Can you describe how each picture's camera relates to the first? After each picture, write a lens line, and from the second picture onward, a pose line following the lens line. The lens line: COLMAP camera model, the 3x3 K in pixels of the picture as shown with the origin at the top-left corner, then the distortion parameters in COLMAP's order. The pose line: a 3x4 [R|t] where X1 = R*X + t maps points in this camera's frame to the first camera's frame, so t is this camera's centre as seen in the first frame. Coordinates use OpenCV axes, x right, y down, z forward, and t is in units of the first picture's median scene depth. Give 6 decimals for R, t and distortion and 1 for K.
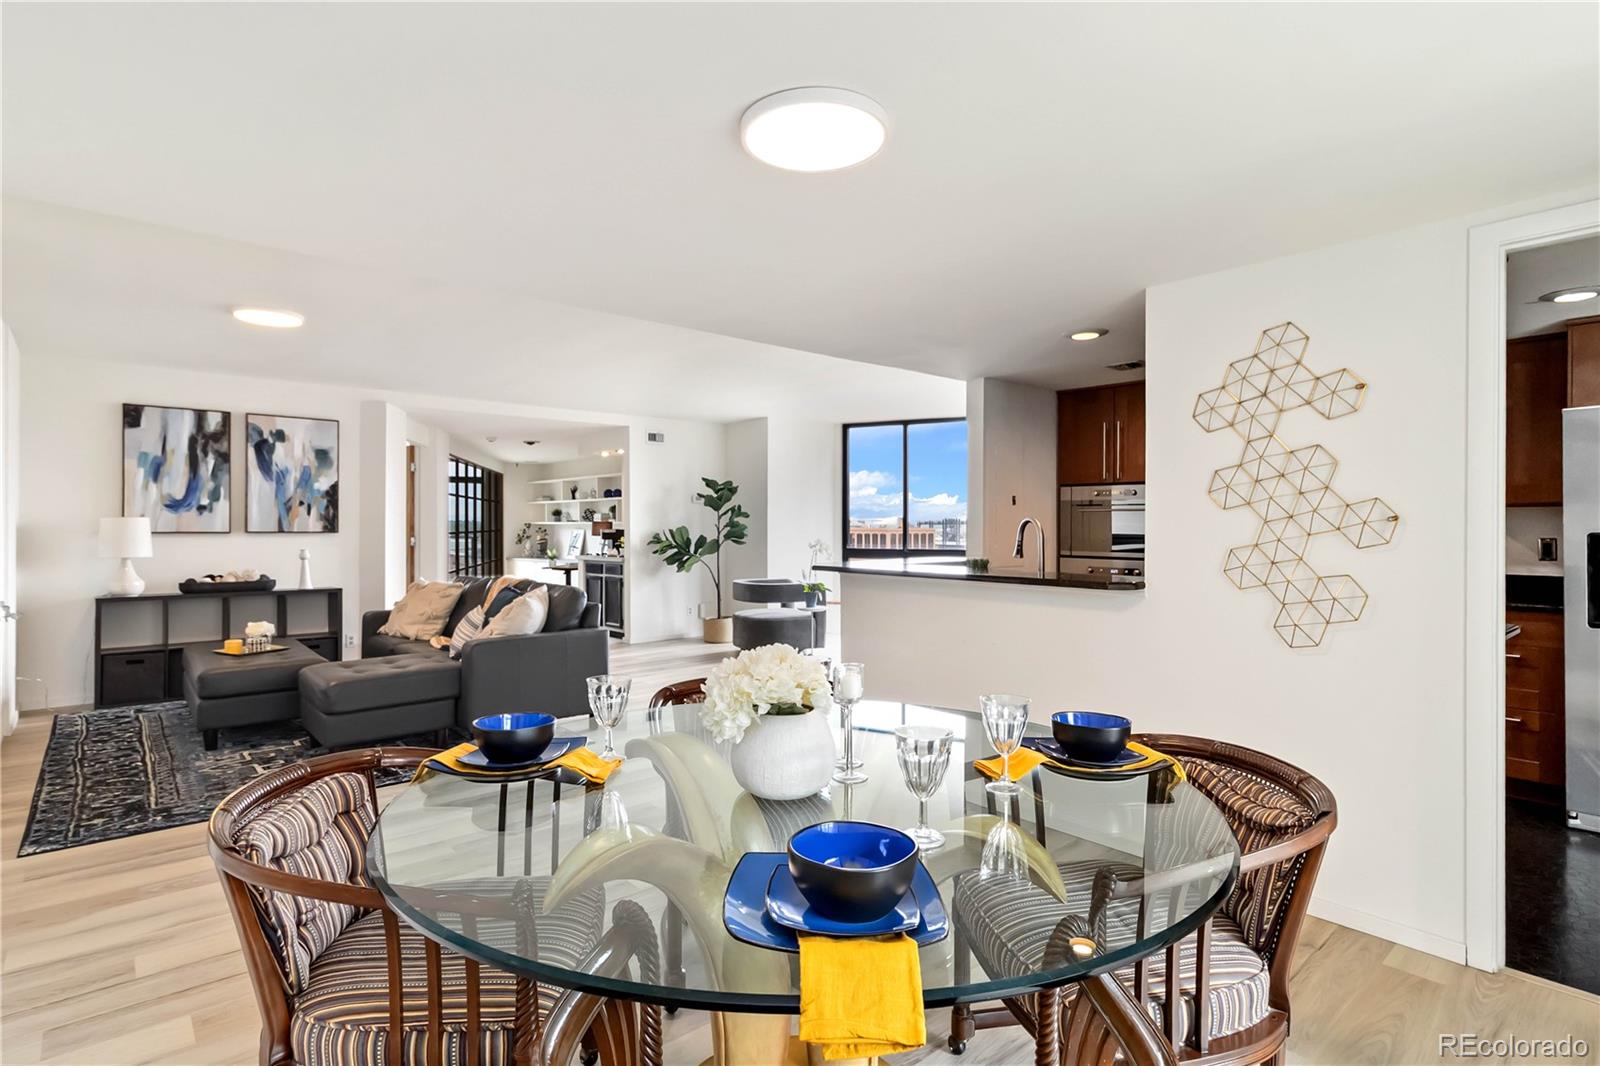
lens RADIAL K [[802.0, 0, 810.0], [0, 802.0, 522.2], [0, 0, 1]] dist [0.002704, -0.001281]
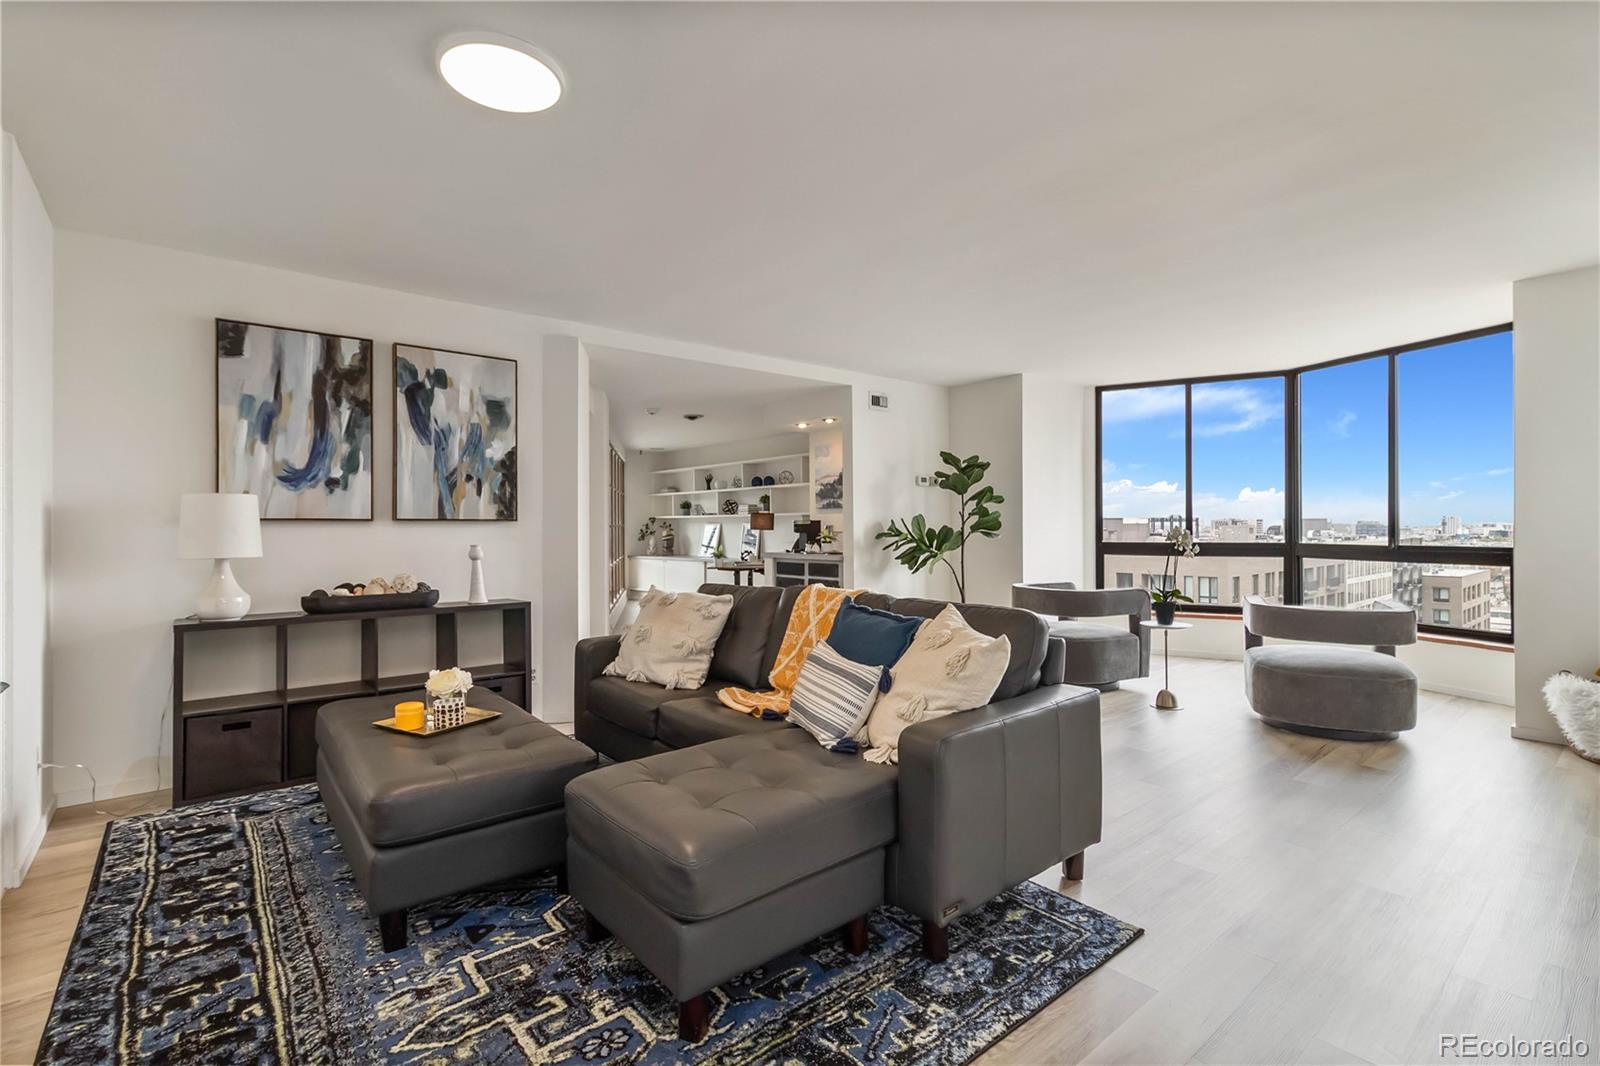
lens RADIAL K [[739.4, 0, 800.3], [0, 739.4, 519.5], [0, 0, 1]] dist [0.007642, -0.000835]
pose [[0.999325, -0.004644, -0.036454, -0.333133], [0.004526, 0.999984, -0.003322, 0.015768], [0.036469, 0.003155, 0.999330, 0.383781]]
